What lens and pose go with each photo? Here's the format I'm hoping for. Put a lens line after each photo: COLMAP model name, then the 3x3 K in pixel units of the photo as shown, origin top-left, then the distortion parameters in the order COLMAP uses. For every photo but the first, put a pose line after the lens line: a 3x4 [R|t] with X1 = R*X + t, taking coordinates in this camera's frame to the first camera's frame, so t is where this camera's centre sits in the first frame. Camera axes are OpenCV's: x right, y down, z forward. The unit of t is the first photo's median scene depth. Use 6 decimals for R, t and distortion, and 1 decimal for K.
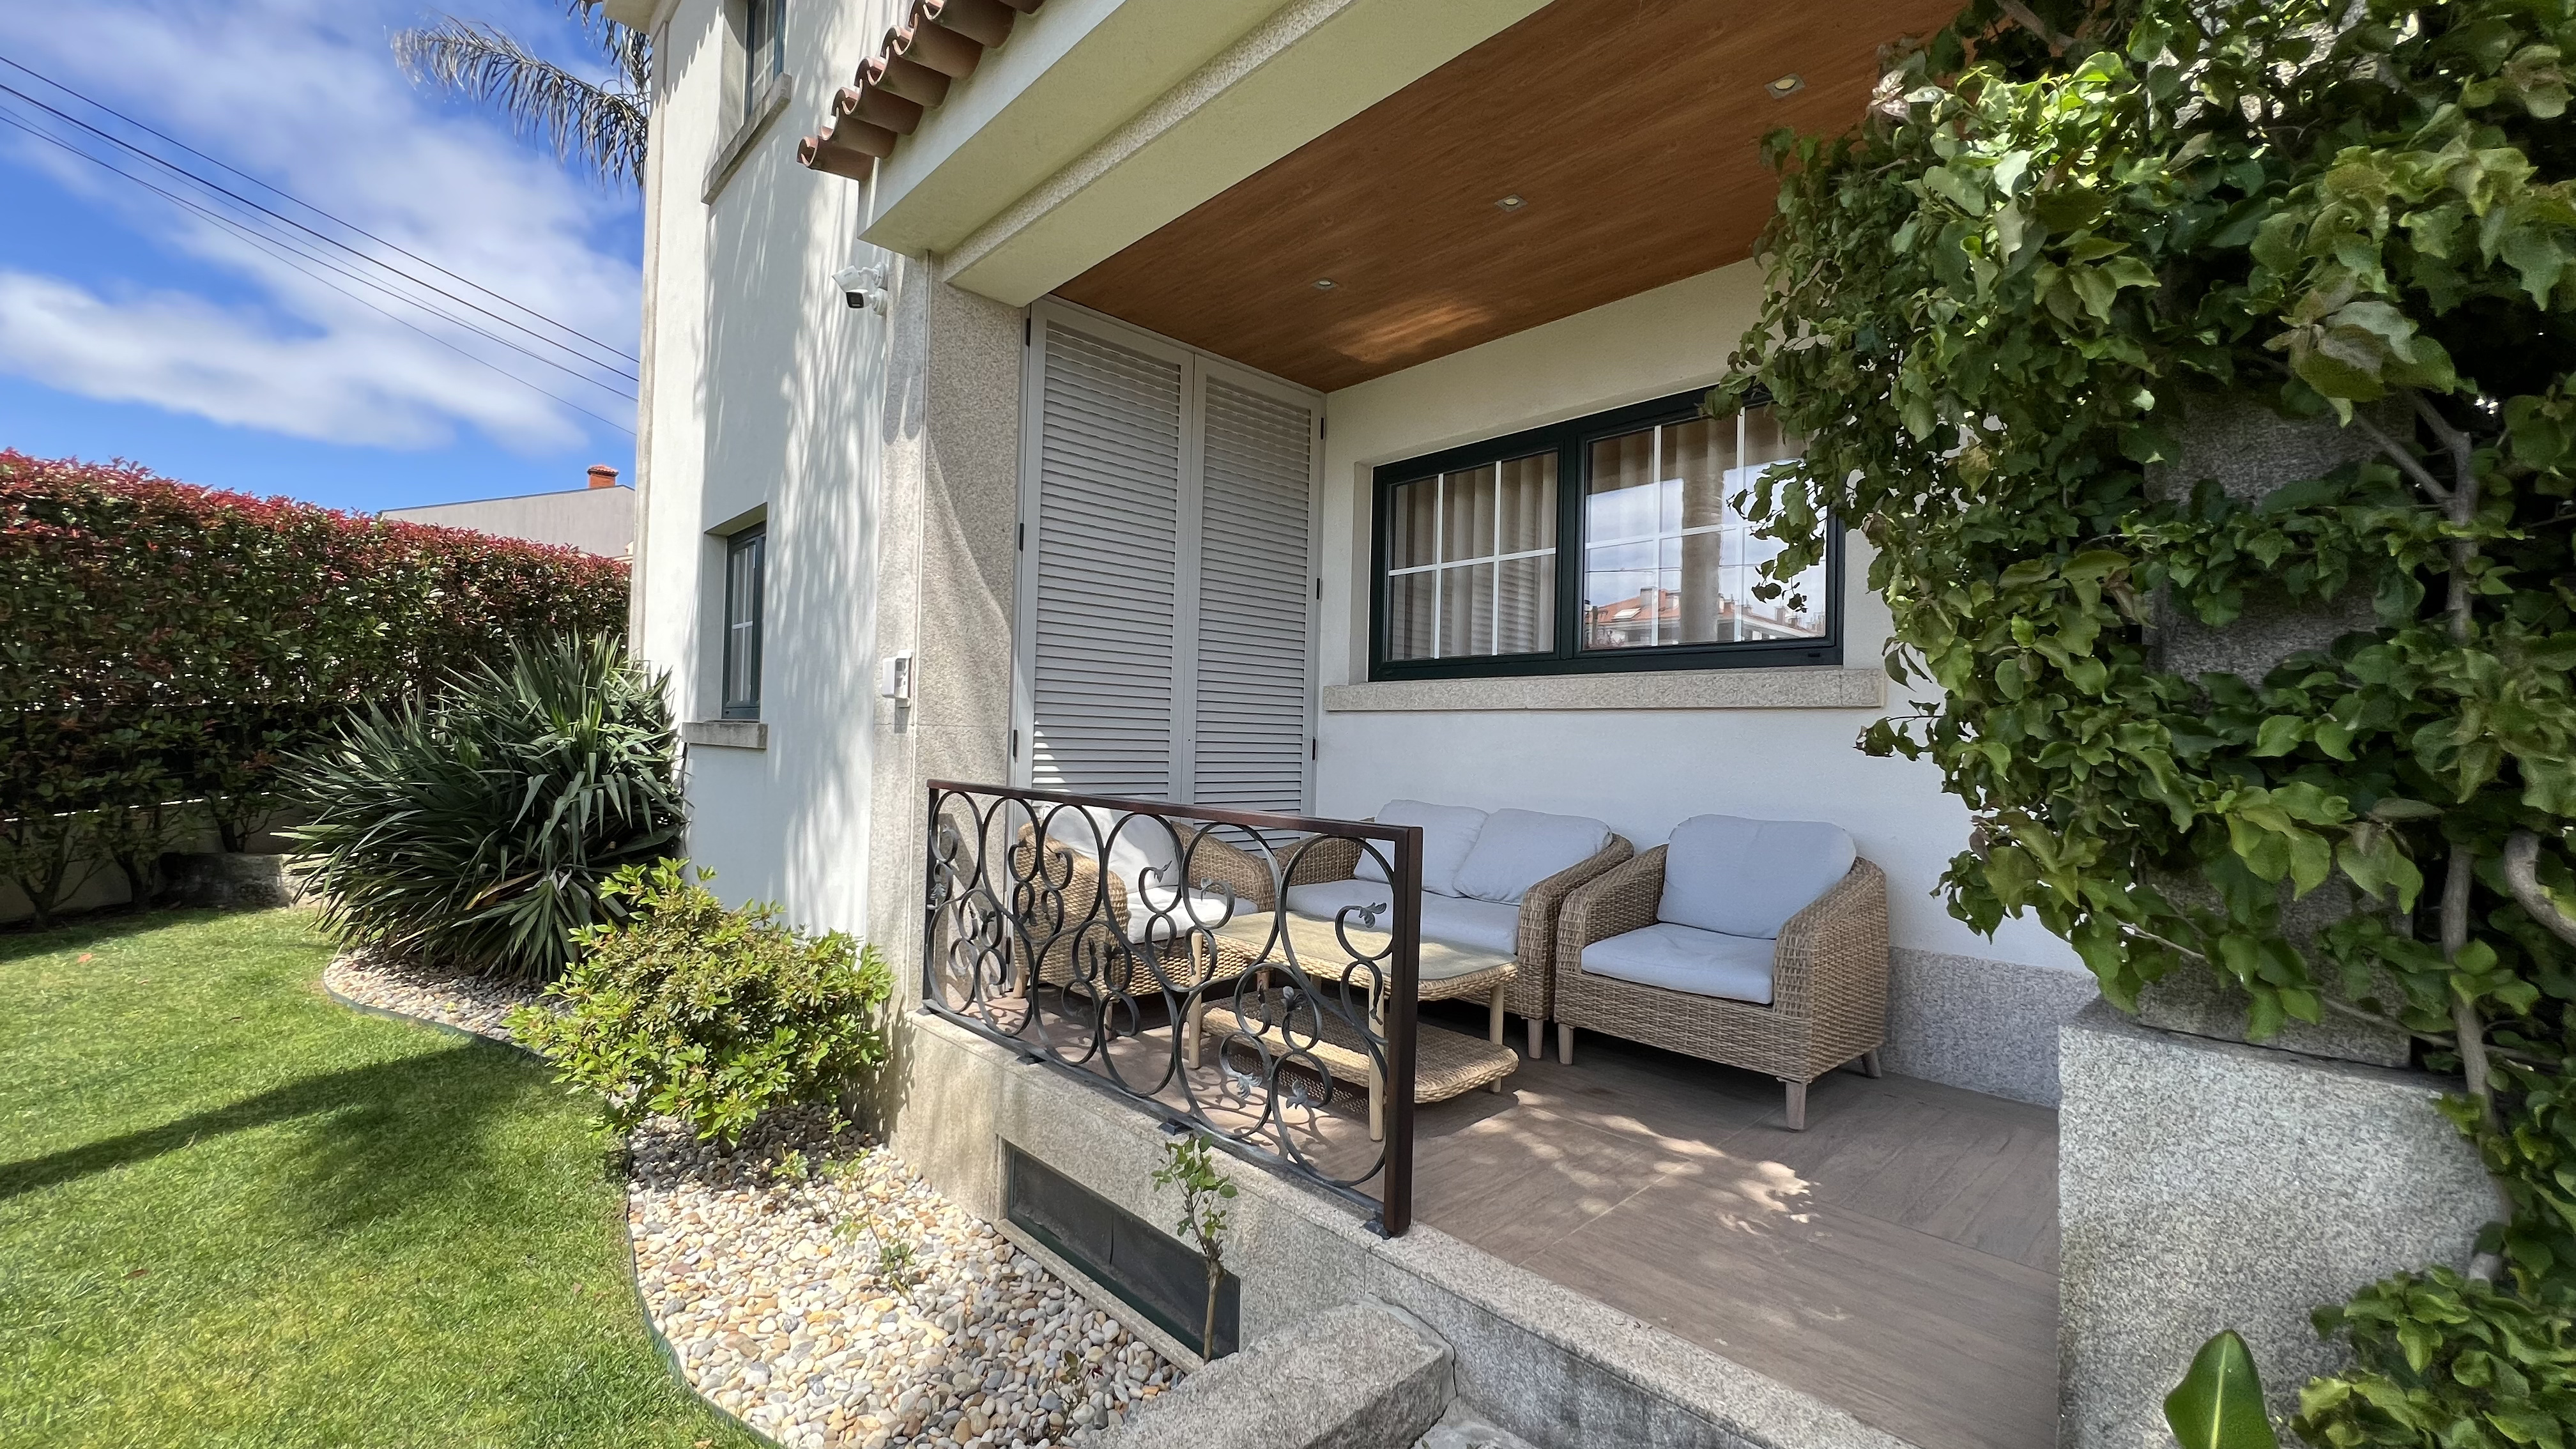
lens RADIAL K [[1030.7, 0, 1281.1], [0, 1030.7, 725.1], [0, 0, 1]] dist [-0.002213, 0.000360]
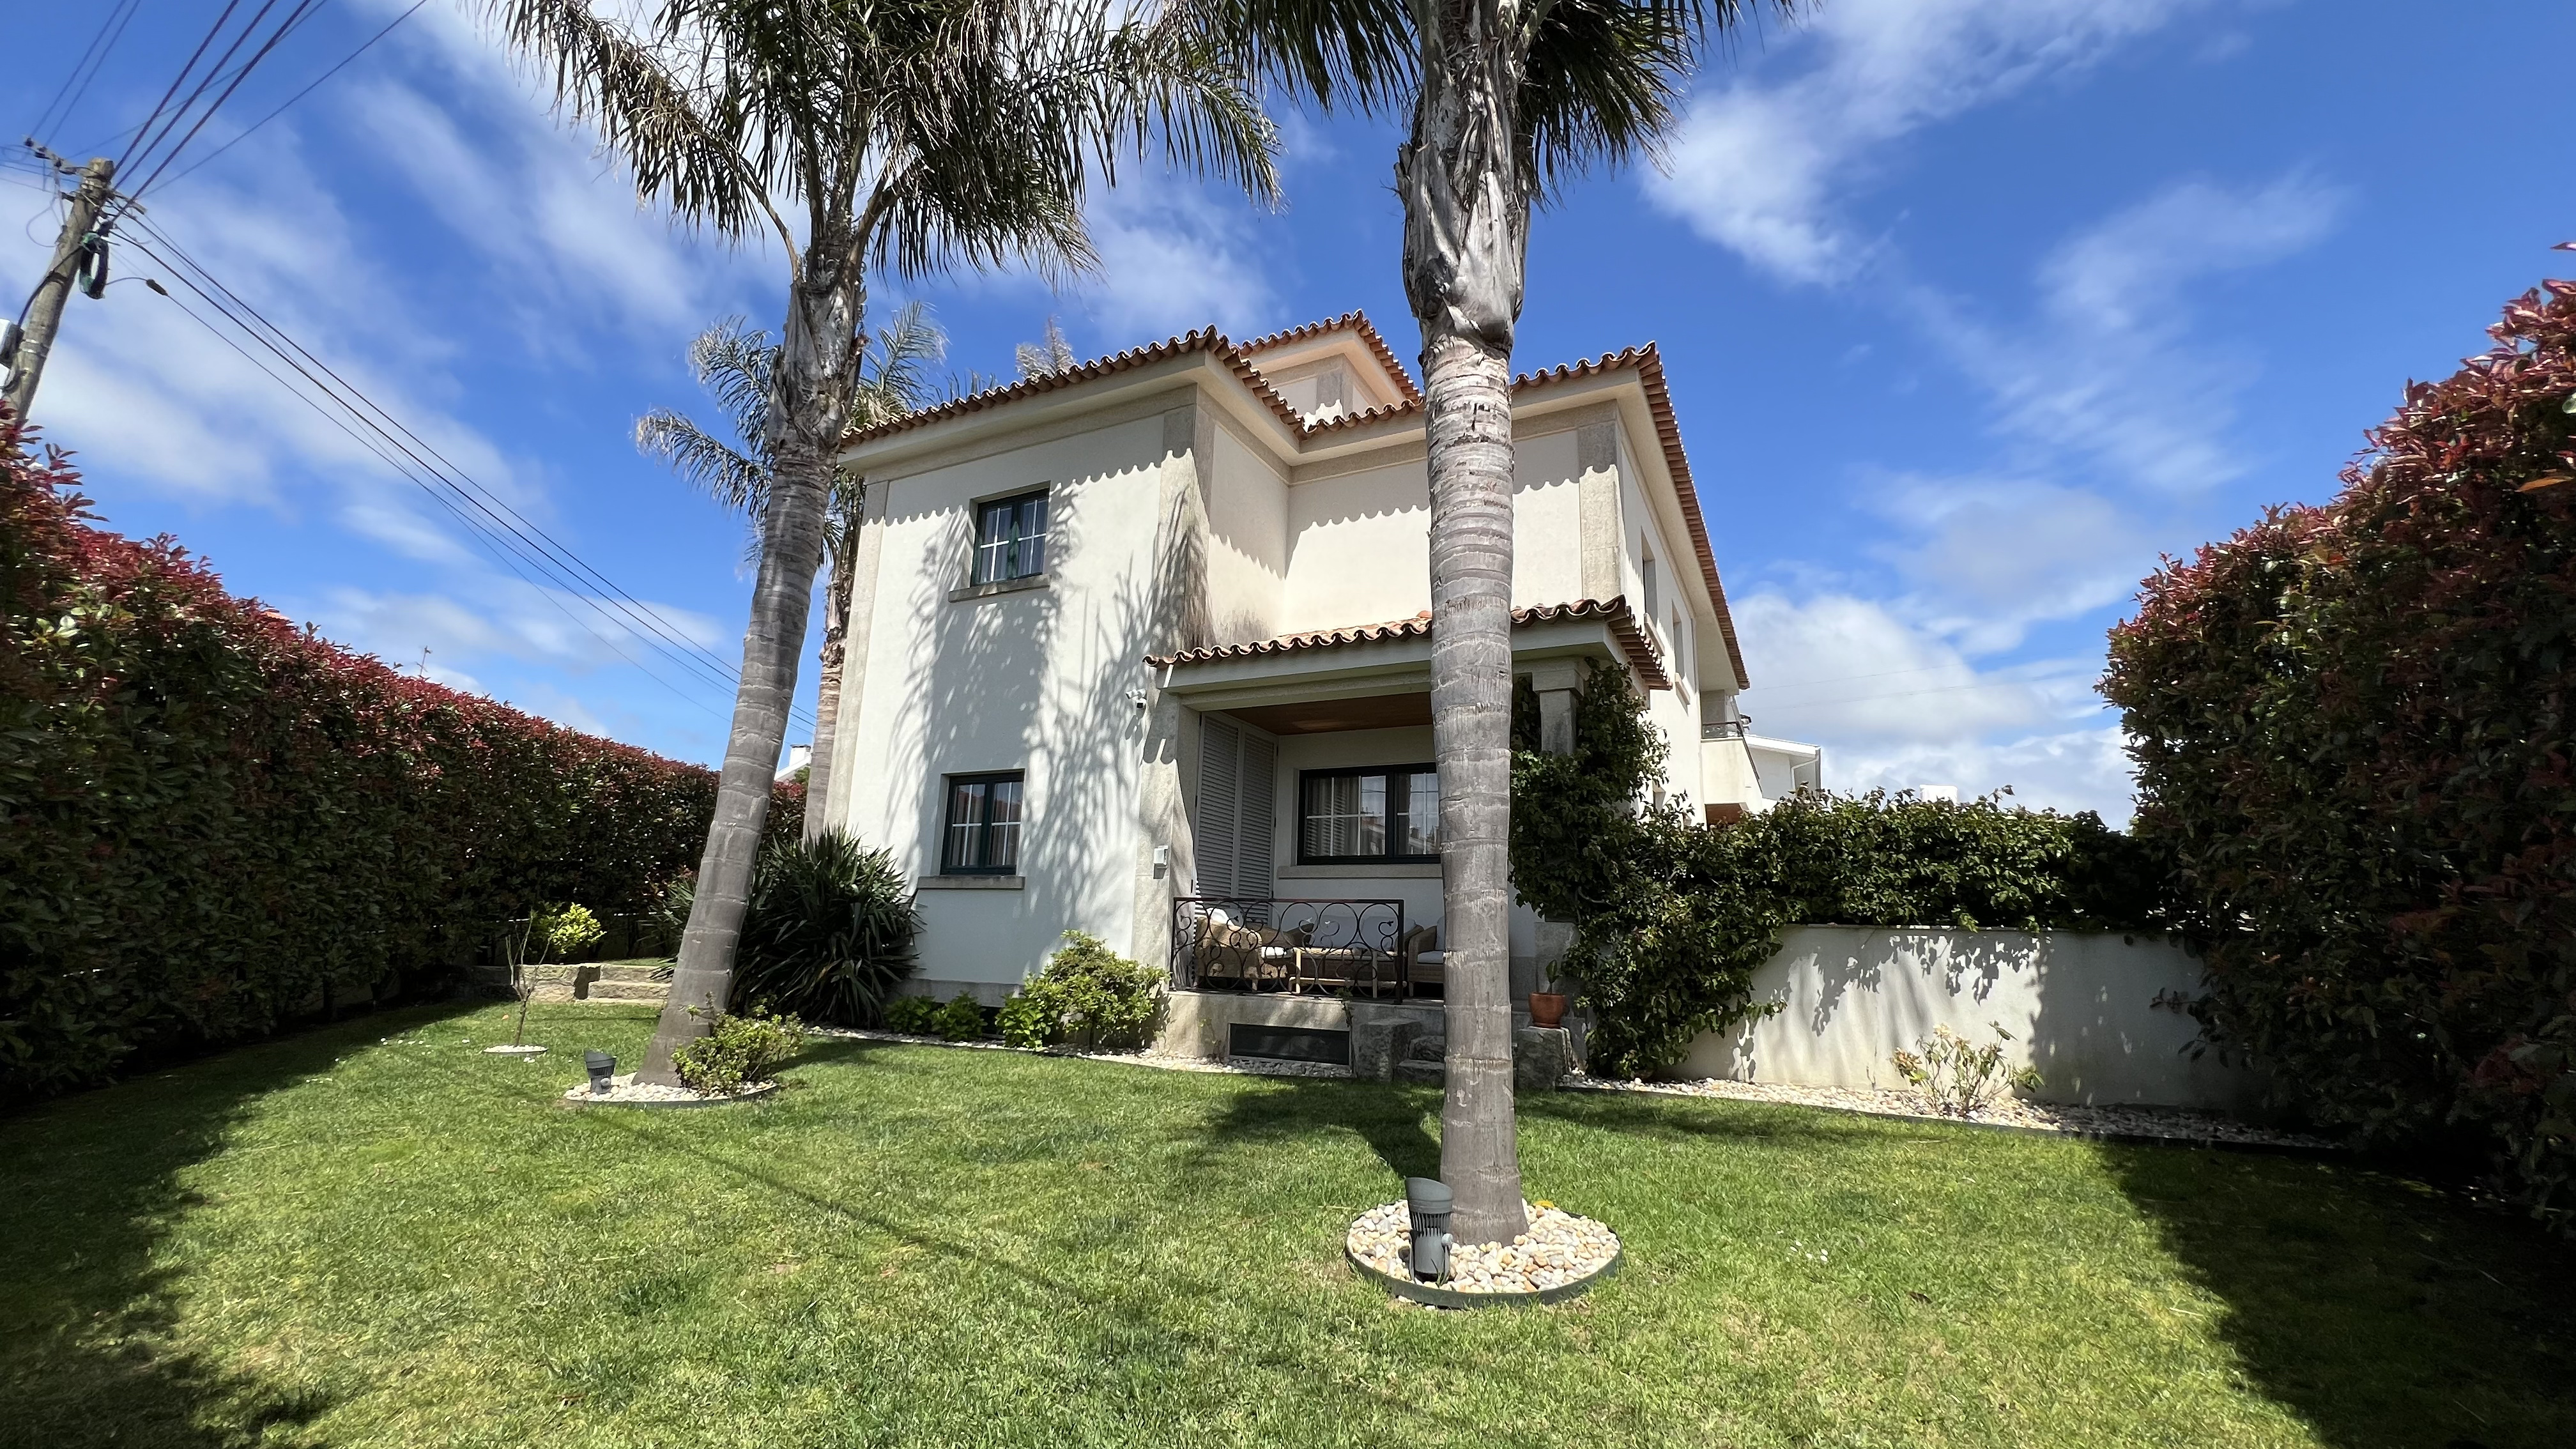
lens RADIAL K [[1030.7, 0, 1281.1], [0, 1030.7, 725.1], [0, 0, 1]] dist [-0.002213, 0.000360]
pose [[0.945990, 0.076213, 0.315110, -0.766617], [-0.016108, 0.981824, -0.189107, 0.094168], [-0.323795, 0.173817, 0.930024, -1.268385]]
